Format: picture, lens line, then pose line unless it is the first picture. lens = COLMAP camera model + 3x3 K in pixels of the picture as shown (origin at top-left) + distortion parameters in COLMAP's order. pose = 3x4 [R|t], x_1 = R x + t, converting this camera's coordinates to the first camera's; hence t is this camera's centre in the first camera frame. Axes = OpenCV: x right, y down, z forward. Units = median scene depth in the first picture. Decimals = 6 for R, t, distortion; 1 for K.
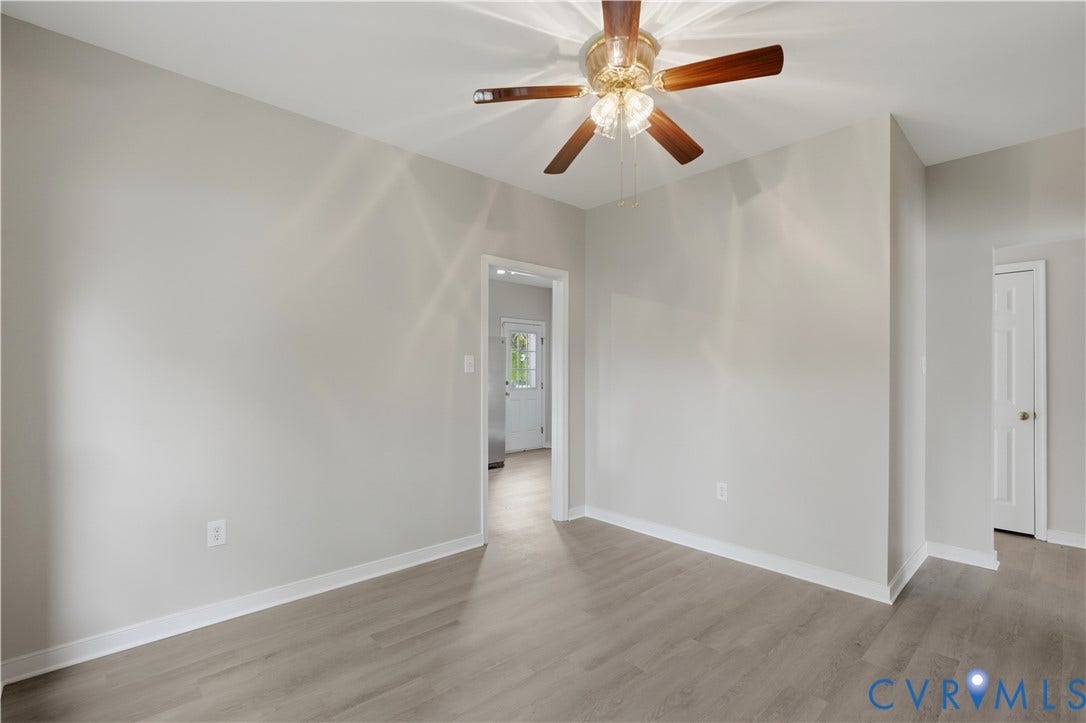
lens RADIAL K [[494.7, 0, 544.6], [0, 494.7, 367.1], [0, 0, 1]] dist [-0.002064, -0.000609]
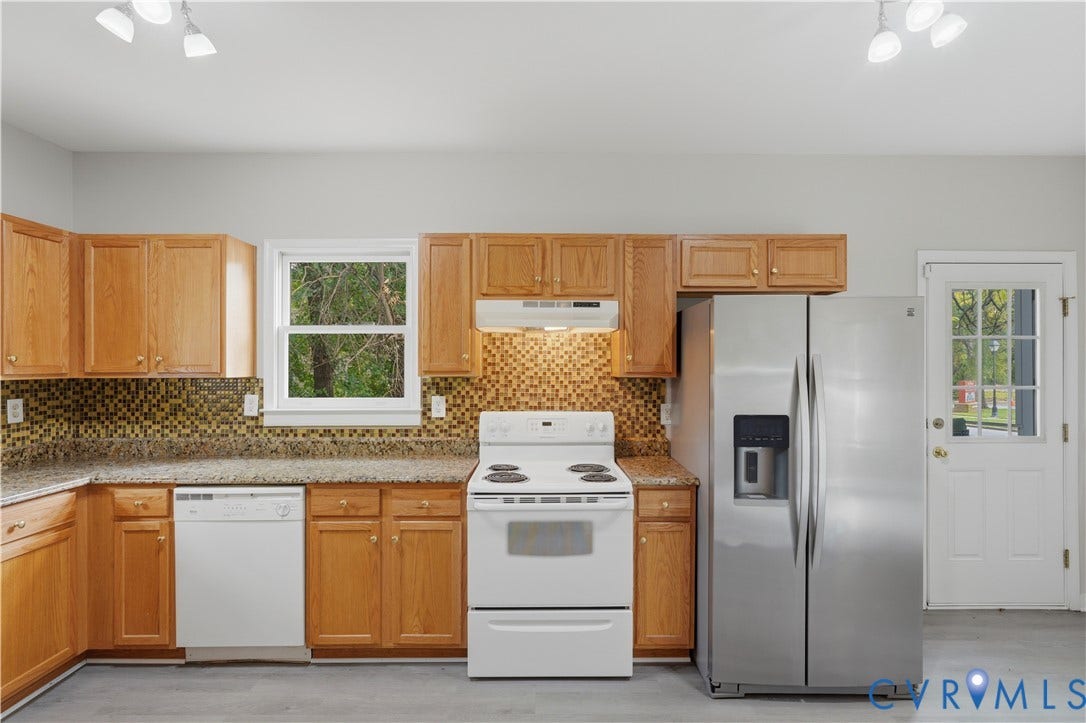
lens RADIAL K [[522.7, 0, 549.0], [0, 522.7, 365.1], [0, 0, 1]] dist [-0.001763, 0.002501]
pose [[0.730870, -0.002725, -0.682511, -0.019510], [0.007748, 0.999961, 0.004304, -0.015455], [0.682473, -0.008434, 0.730862, 0.473436]]
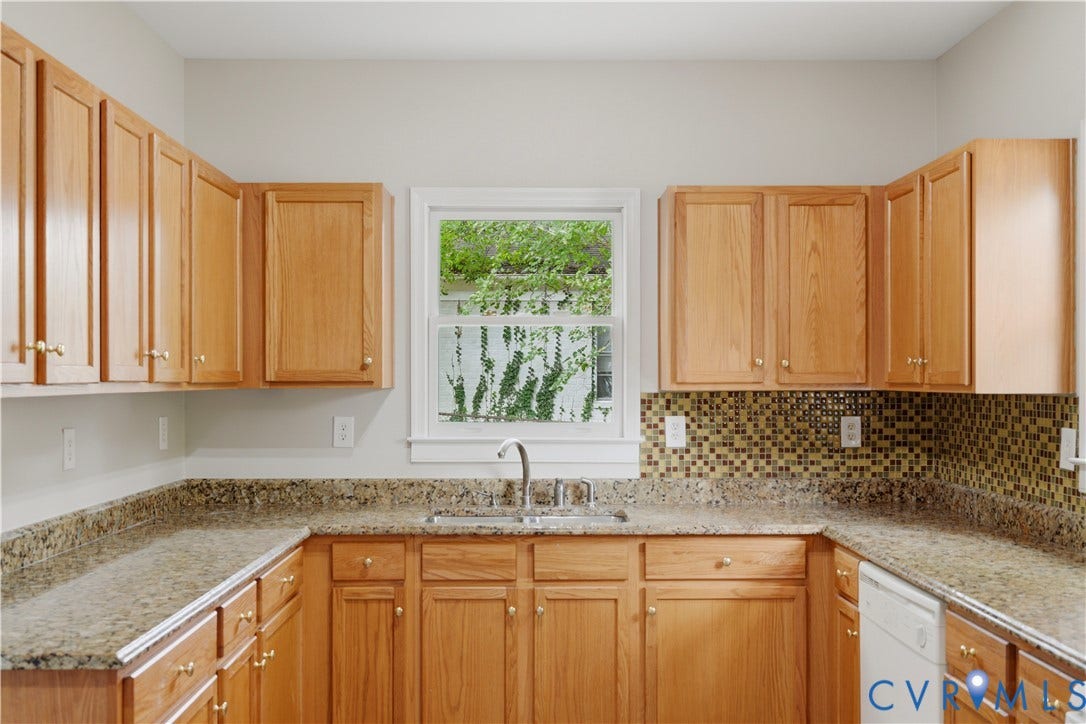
lens RADIAL K [[1063.2, 0, 550.3], [0, 1063.2, 380.1], [0, 0, 1]] dist [0.007143, 0.000000]
pose [[-0.655833, 0.002068, -0.754903, -0.006276], [0.005223, 0.999985, -0.001798, -0.012497], [0.754888, -0.005122, -0.655834, 0.719159]]
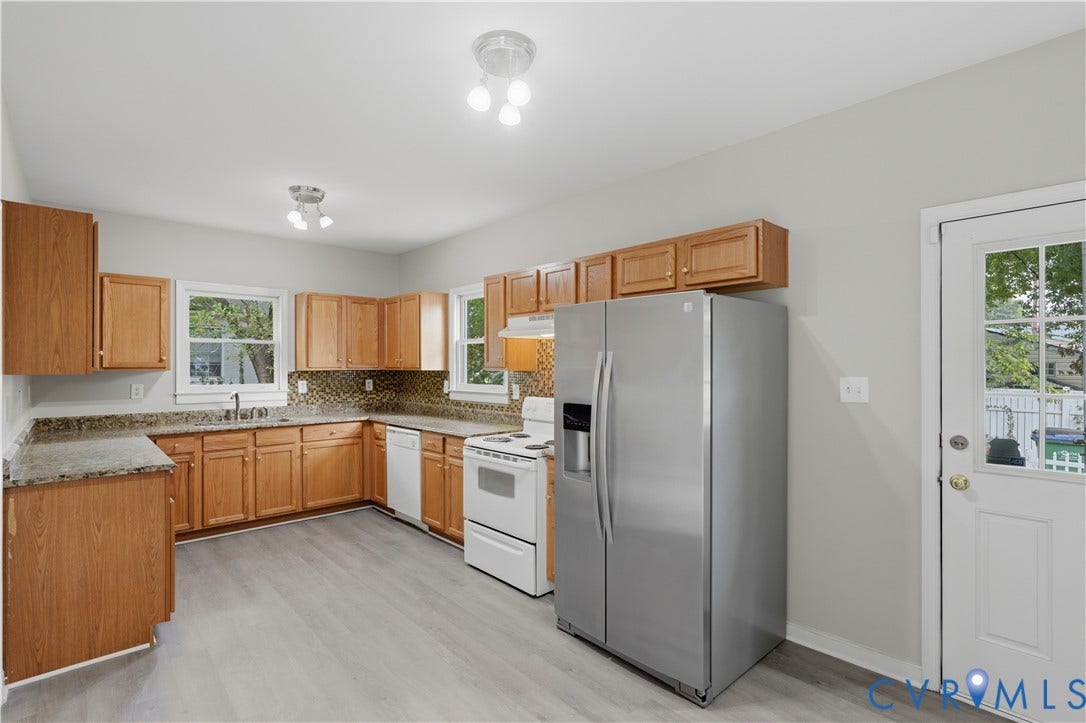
lens RADIAL K [[494.7, 0, 544.3], [0, 494.7, 366.1], [0, 0, 1]] dist [-0.002064, -0.000609]
pose [[0.011360, 0.000828, -0.999935, 0.180349], [0.008440, 0.999964, 0.000924, -0.011606], [0.999900, -0.008450, 0.011352, 0.718566]]
